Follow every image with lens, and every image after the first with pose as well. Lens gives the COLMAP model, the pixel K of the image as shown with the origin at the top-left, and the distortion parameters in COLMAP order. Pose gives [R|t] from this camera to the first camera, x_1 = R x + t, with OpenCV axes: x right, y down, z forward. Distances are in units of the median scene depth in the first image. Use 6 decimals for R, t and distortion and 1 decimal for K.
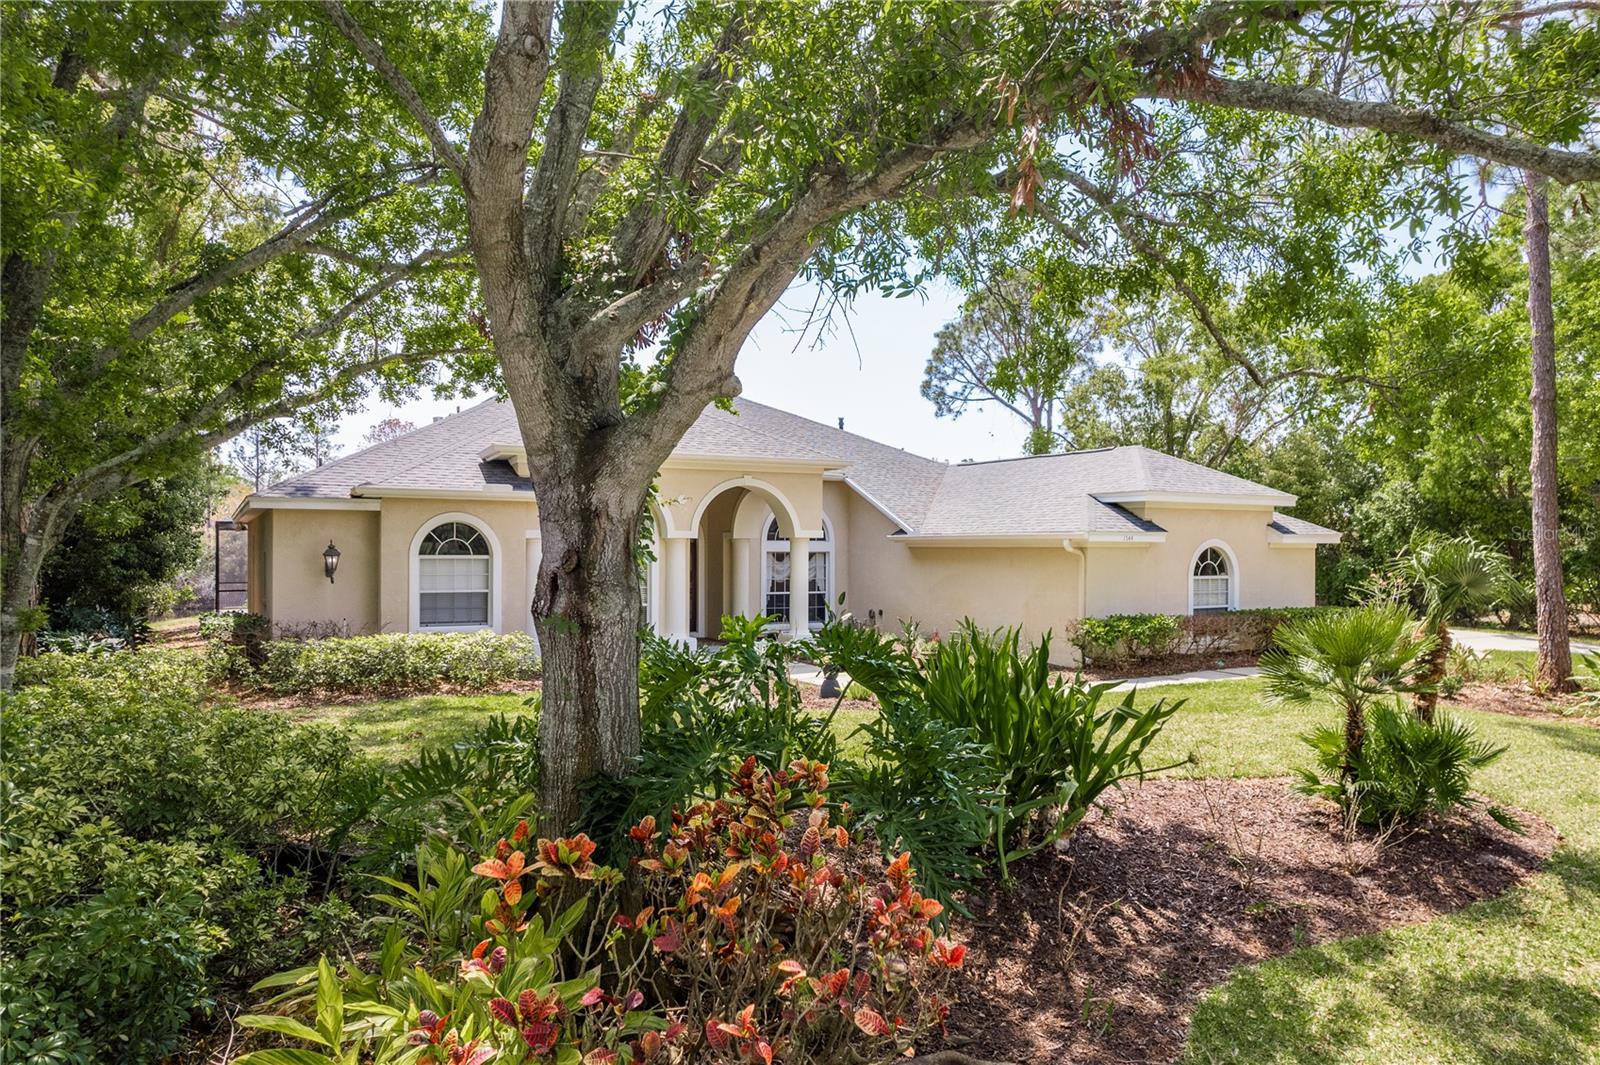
lens RADIAL K [[1047.7, 0, 800.0], [0, 1047.7, 532.5], [0, 0, 1]] dist [-0.072369, 0.061251]
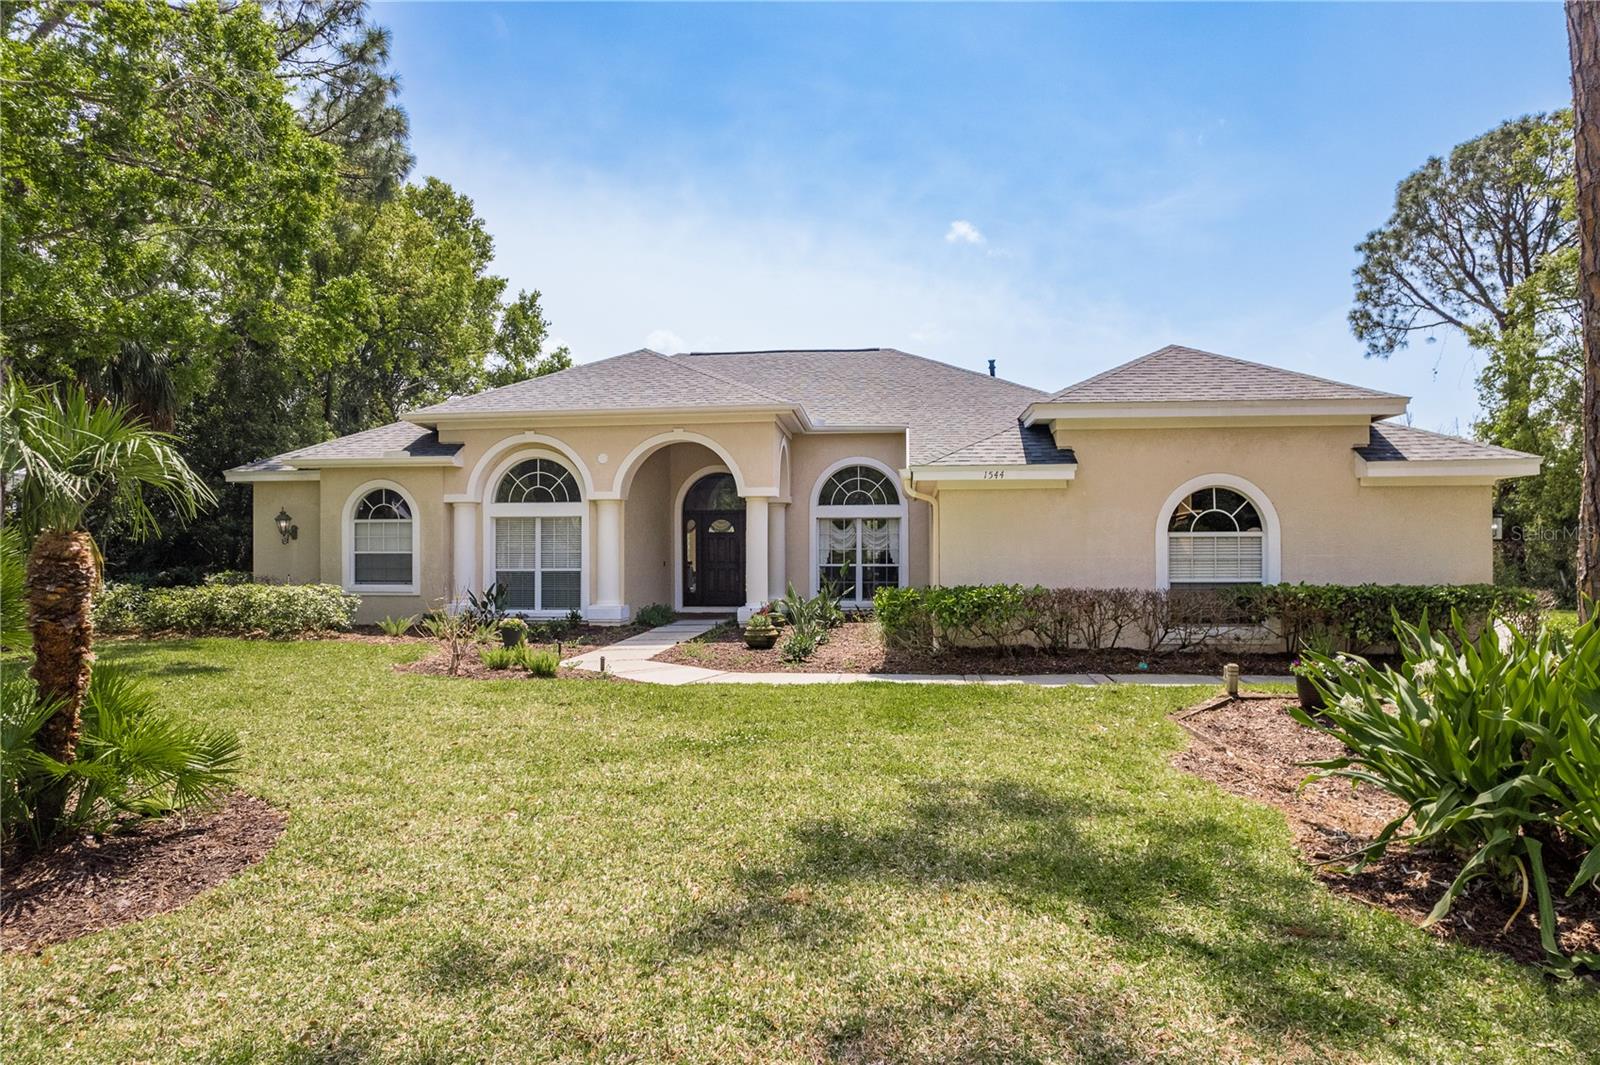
lens RADIAL K [[1047.7, 0, 800.0], [0, 1047.7, 532.5], [0, 0, 1]] dist [-0.072369, 0.061251]
pose [[0.801998, -0.016486, -0.597099, 0.571666], [0.016326, 0.999851, -0.005679, 0.041912], [0.597103, -0.005194, 0.802148, 0.327780]]
